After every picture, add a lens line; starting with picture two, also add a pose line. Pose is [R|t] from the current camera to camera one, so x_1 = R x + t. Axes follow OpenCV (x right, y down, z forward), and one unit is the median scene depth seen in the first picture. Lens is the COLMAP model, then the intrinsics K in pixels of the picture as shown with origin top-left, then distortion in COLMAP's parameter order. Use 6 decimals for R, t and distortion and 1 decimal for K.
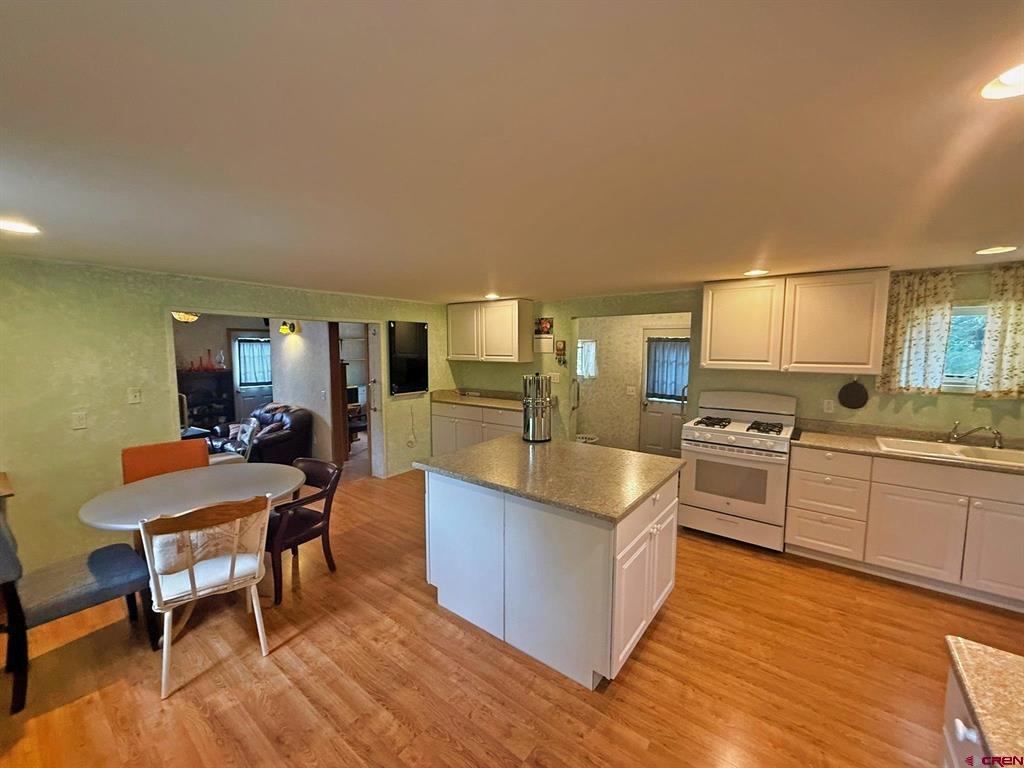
lens RADIAL K [[407.4, 0, 509.5], [0, 407.4, 383.6], [0, 0, 1]] dist [0.000711, -0.000008]
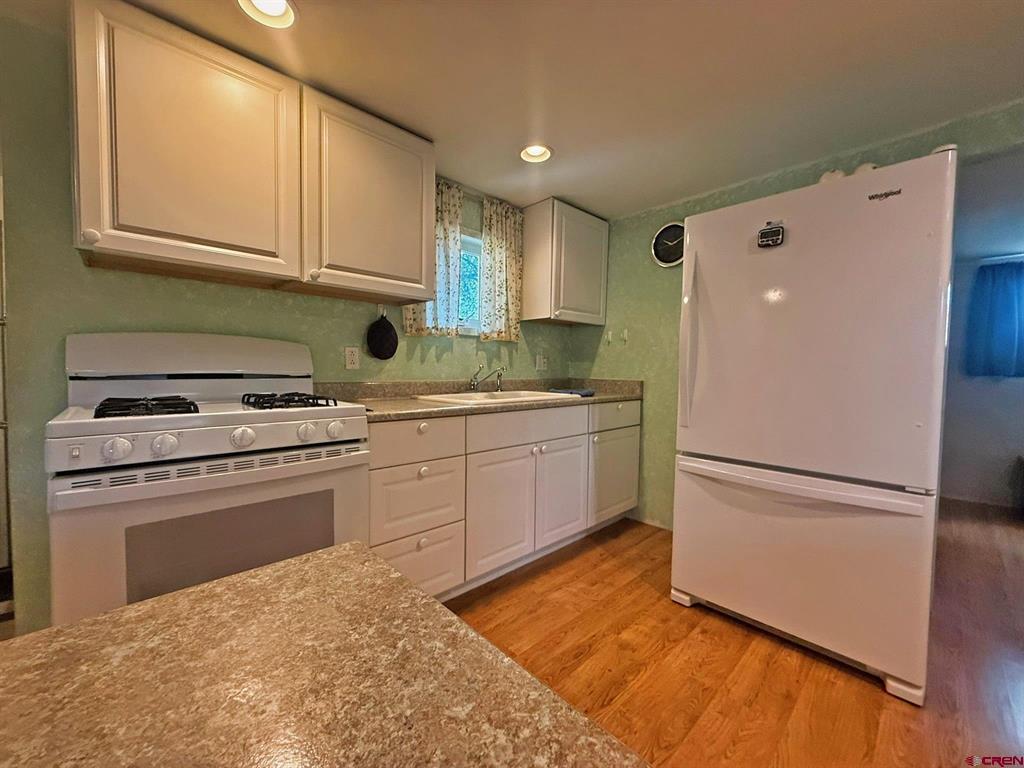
lens RADIAL K [[407.4, 0, 509.5], [0, 407.4, 383.6], [0, 0, 1]] dist [0.000711, -0.000008]
pose [[0.149300, -0.037384, 0.988085, 0.215259], [0.078334, 0.996591, 0.025870, 0.095680], [-0.985684, 0.073539, 0.151719, 0.679233]]
